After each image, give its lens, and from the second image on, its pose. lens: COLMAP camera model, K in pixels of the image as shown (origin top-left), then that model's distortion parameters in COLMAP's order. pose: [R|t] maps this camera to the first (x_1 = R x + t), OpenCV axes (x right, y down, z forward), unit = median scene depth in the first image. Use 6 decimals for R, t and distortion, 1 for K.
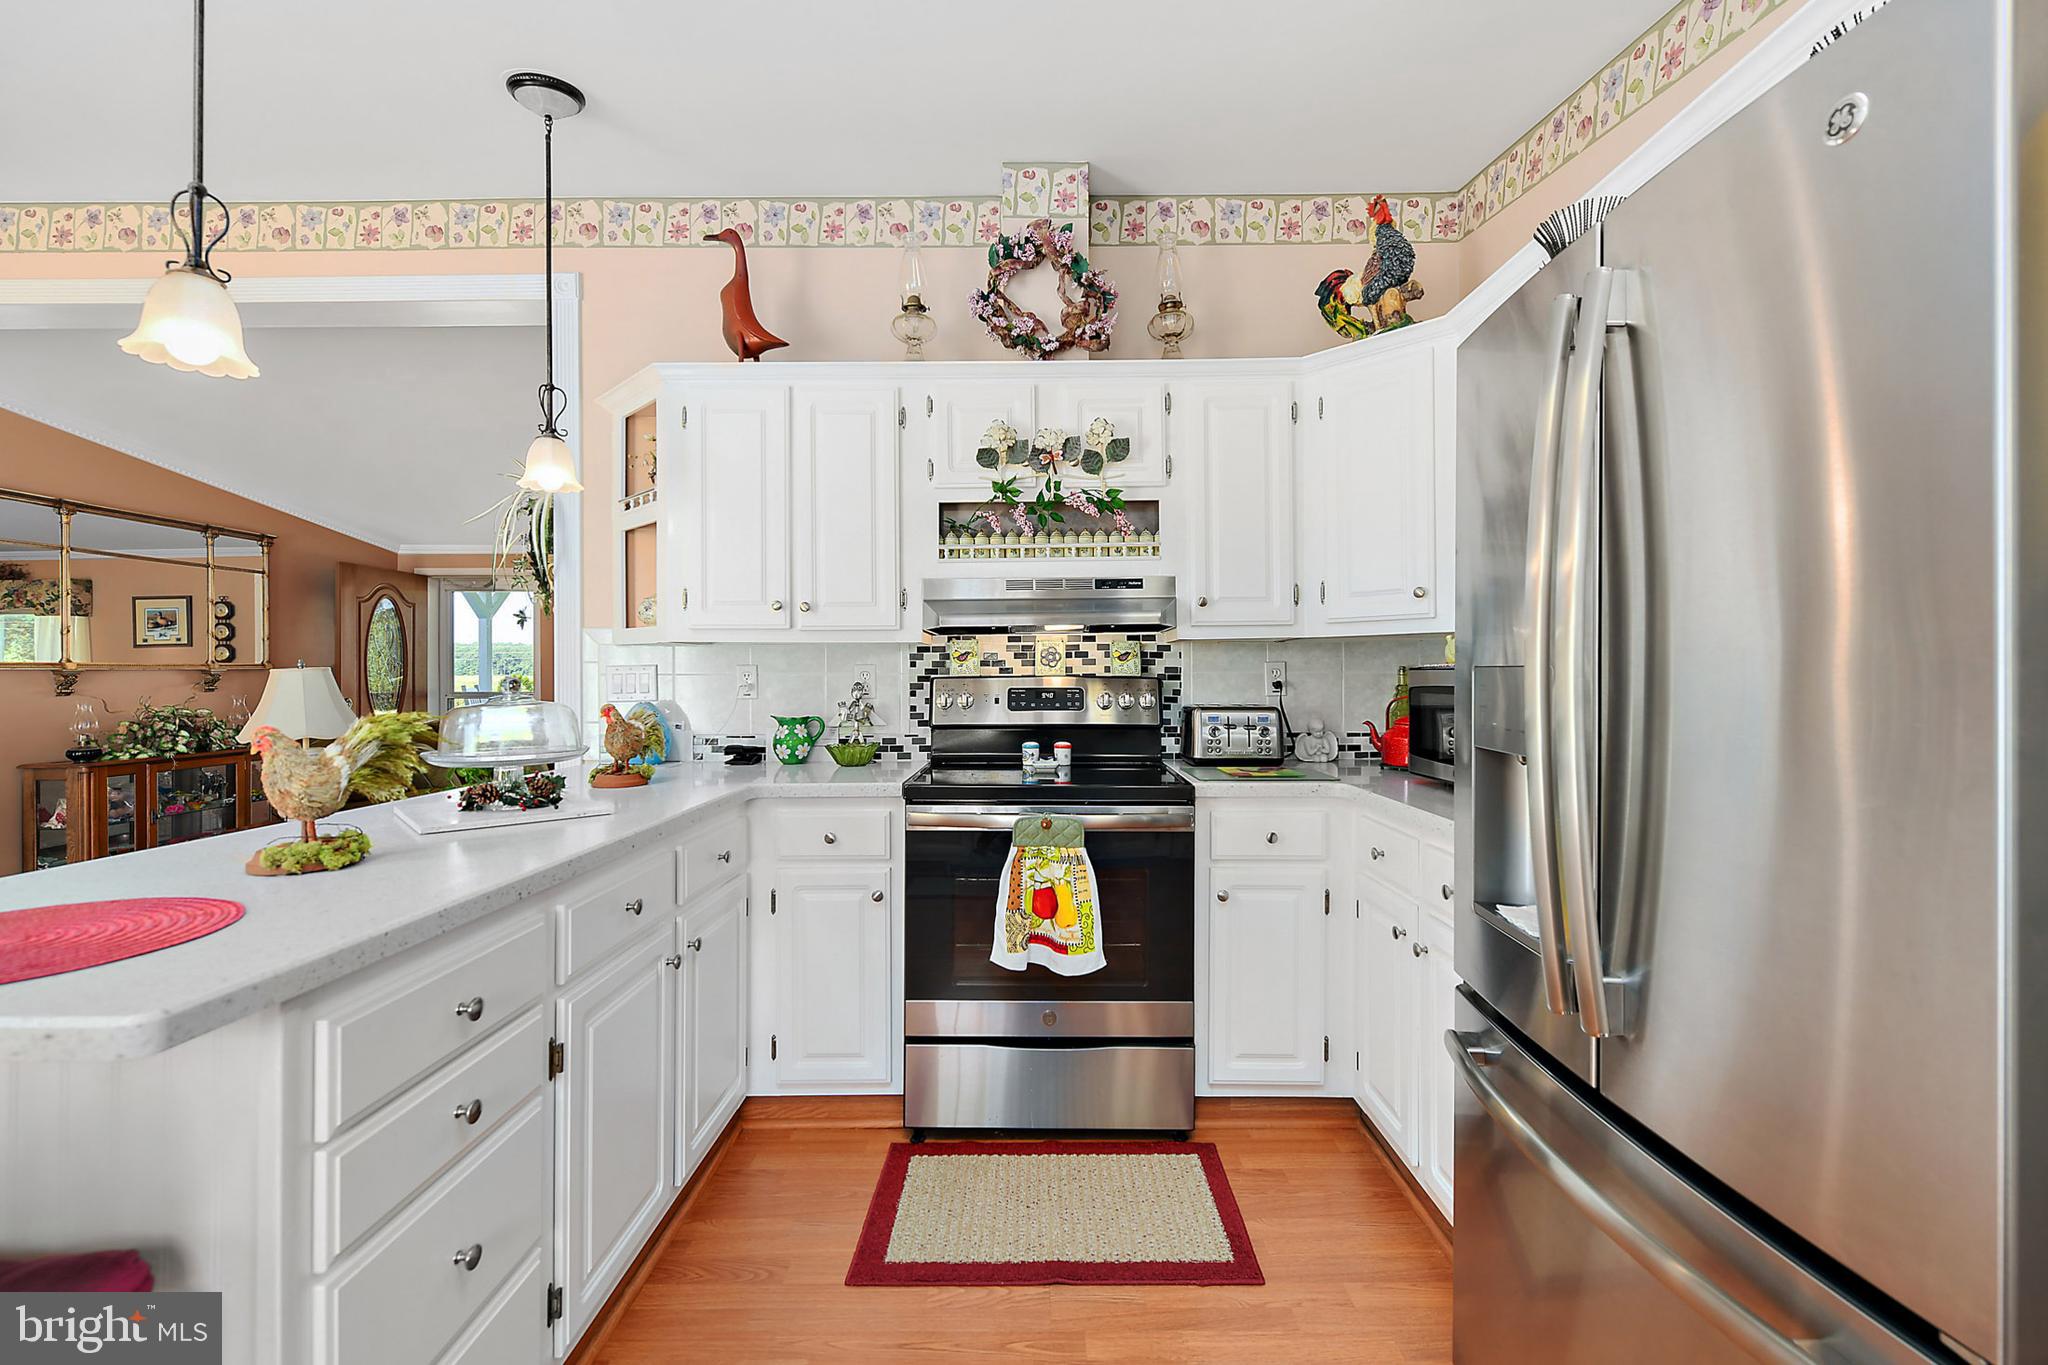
lens RADIAL K [[1019.5, 0, 1021.6], [0, 1019.5, 677.1], [0, 0, 1]] dist [-0.014341, 0.000204]
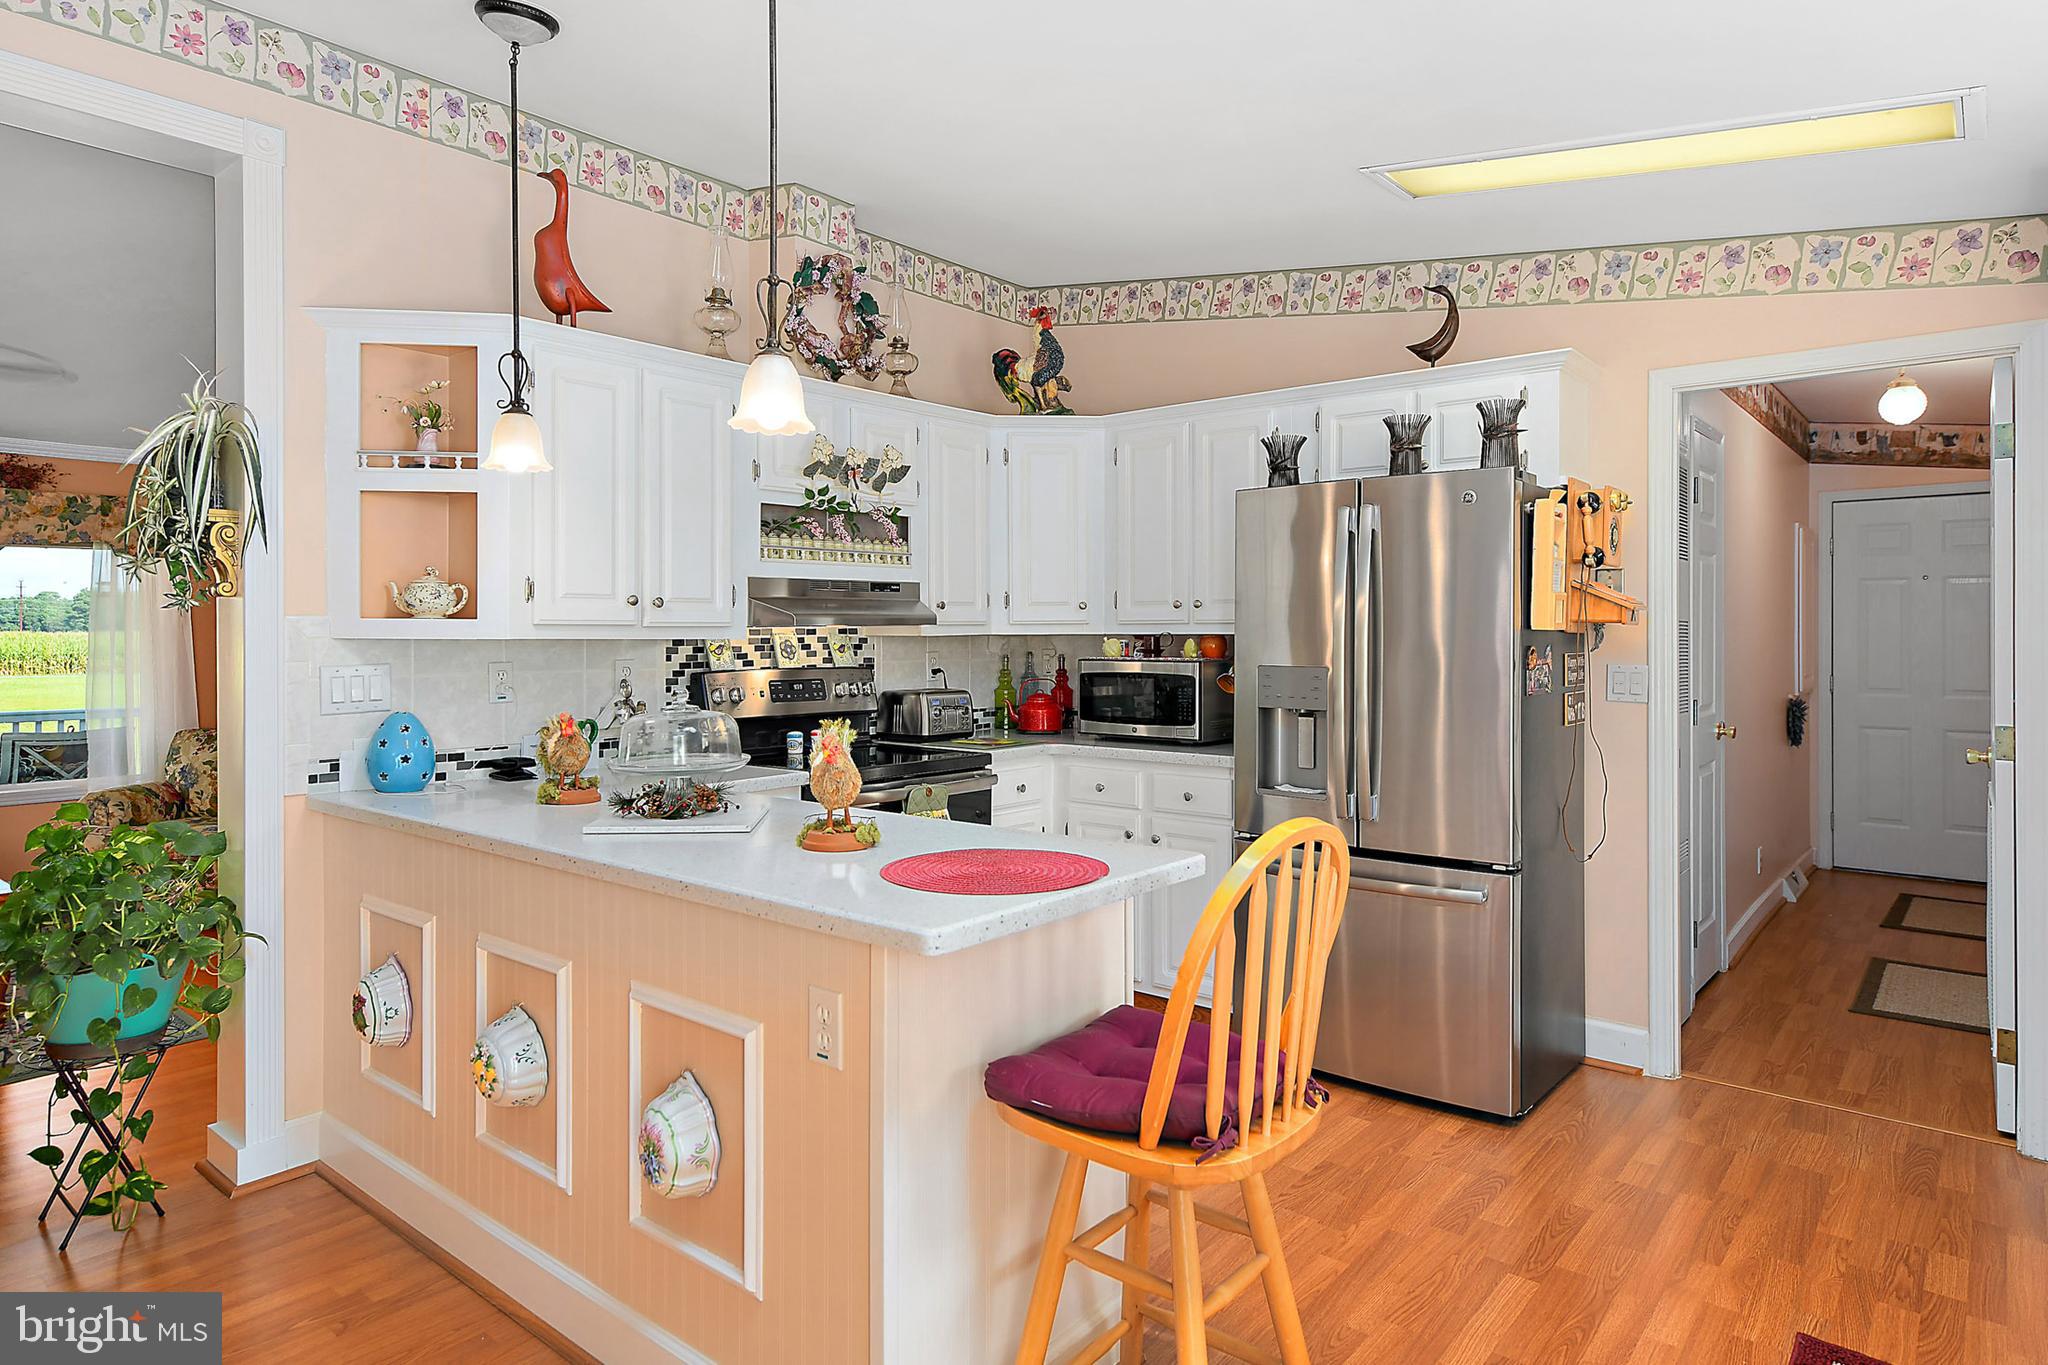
lens RADIAL K [[1161.6, 0, 1025.0], [0, 1161.6, 661.0], [0, 0, 1]] dist [0.008823, -0.000011]
pose [[0.612570, -0.016831, 0.790237, -0.824559], [0.006795, 0.999848, 0.016028, -0.027388], [-0.790387, -0.004448, 0.612591, 0.068184]]
